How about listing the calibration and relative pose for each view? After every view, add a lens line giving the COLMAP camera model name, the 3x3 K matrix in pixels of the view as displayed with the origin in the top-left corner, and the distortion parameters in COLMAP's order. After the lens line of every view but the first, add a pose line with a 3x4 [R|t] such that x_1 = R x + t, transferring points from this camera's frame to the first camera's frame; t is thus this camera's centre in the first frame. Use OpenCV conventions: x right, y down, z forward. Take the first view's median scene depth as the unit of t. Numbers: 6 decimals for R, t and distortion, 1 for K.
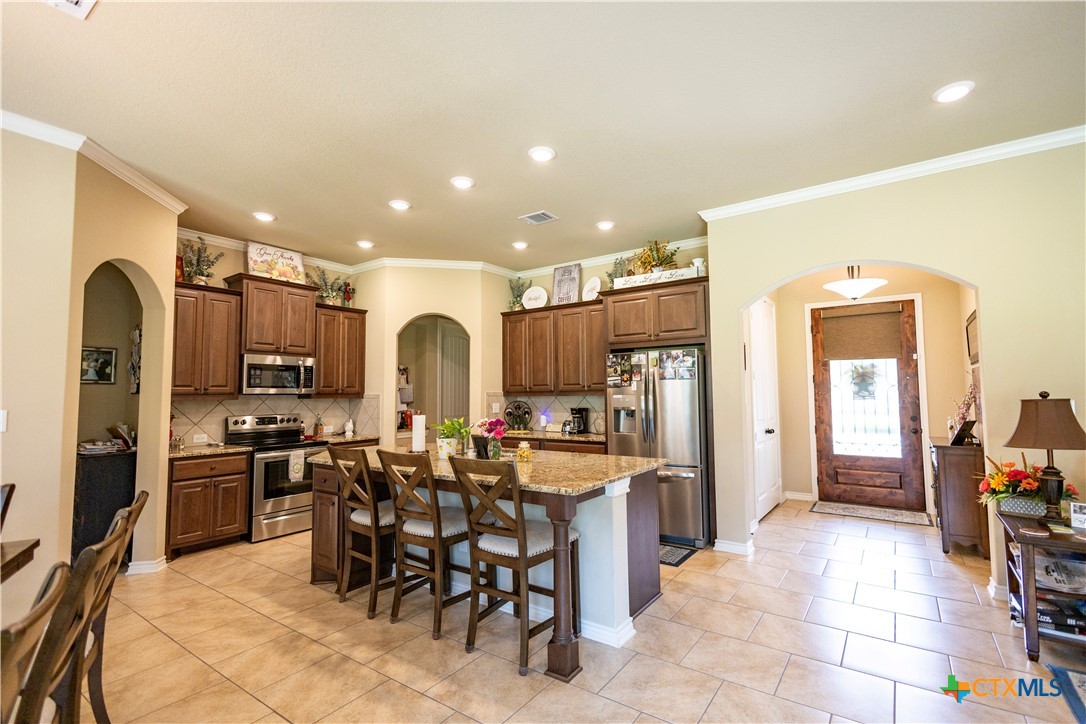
lens RADIAL K [[495.2, 0, 544.3], [0, 495.2, 363.9], [0, 0, 1]] dist [0.010017, -0.000808]
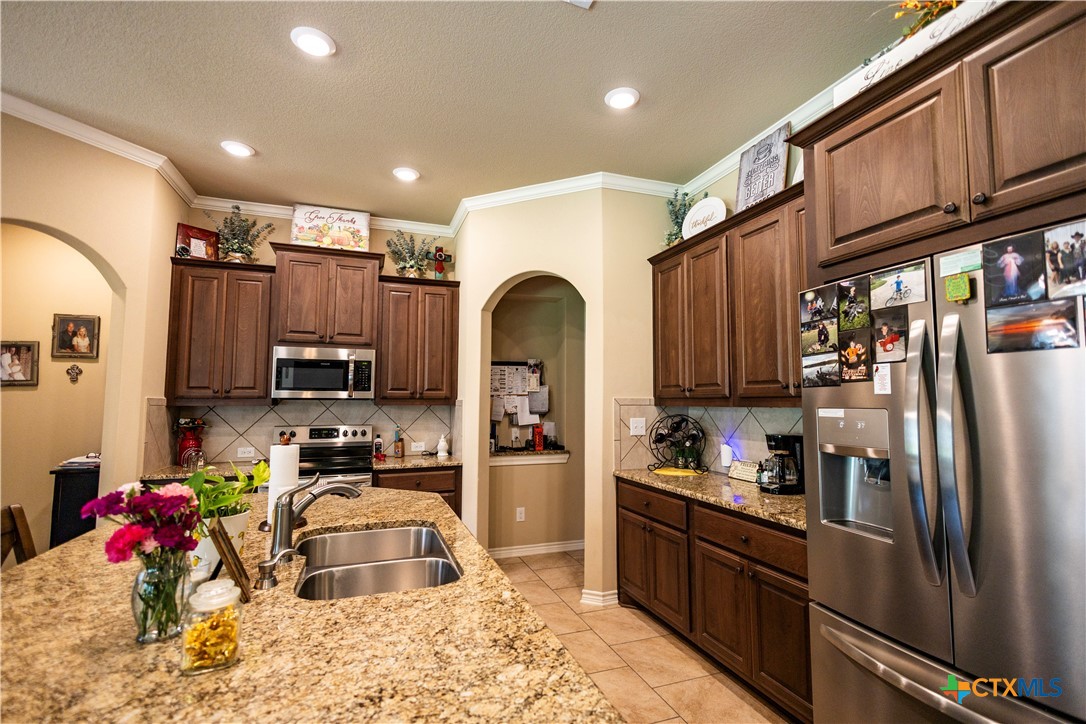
lens RADIAL K [[495.2, 0, 544.3], [0, 495.2, 363.9], [0, 0, 1]] dist [0.010017, -0.000808]
pose [[0.821929, -0.033054, -0.568631, 0.182157], [0.026211, 0.999452, -0.020211, 0.035104], [0.568987, 0.001707, 0.822345, 0.626907]]
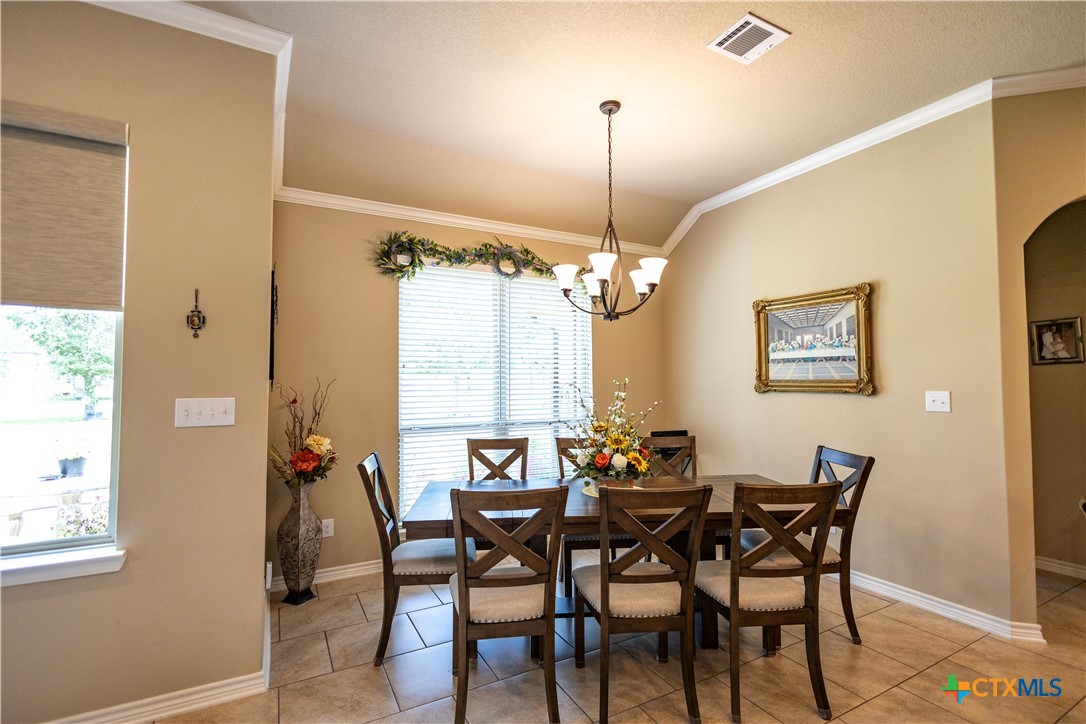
lens RADIAL K [[496.7, 0, 548.0], [0, 496.7, 363.0], [0, 0, 1]] dist [0.008429, -0.000244]
pose [[-0.436237, -0.020550, -0.899597, 0.125930], [0.062489, 0.996634, -0.053069, 0.022867], [0.897659, -0.079366, -0.433485, 0.429501]]
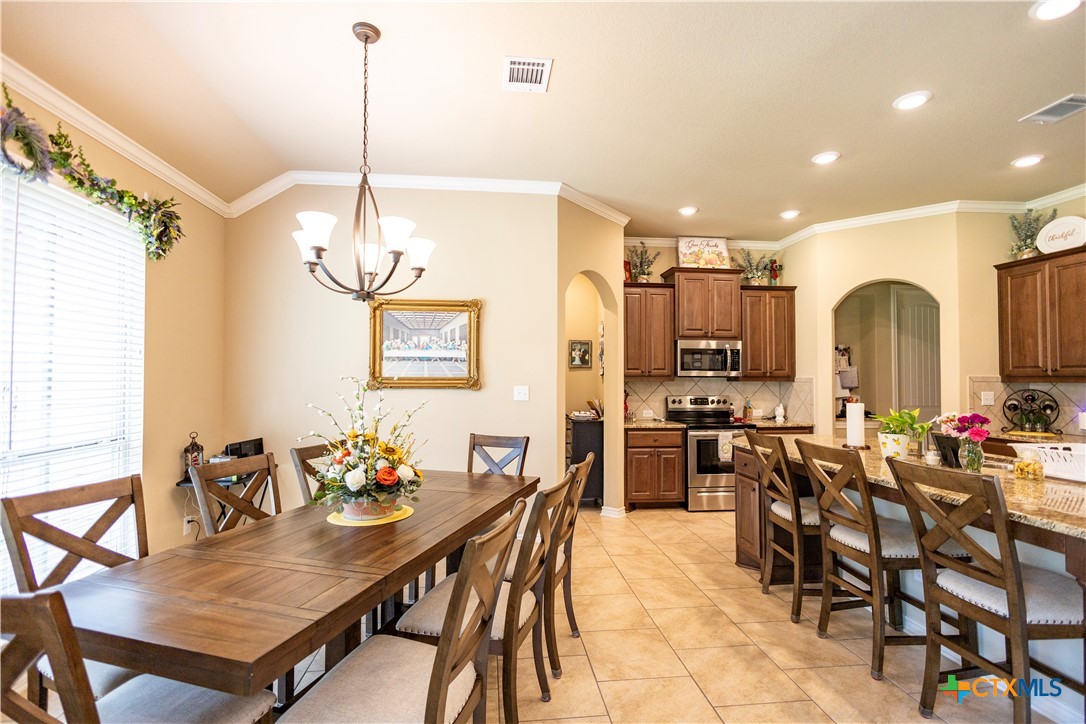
lens RADIAL K [[495.2, 0, 544.3], [0, 495.2, 363.9], [0, 0, 1]] dist [0.010017, -0.000808]
pose [[0.665068, -0.011351, -0.746696, 0.022792], [0.036829, 0.999166, 0.017613, 0.002738], [0.745874, -0.039214, 0.664932, 0.044220]]
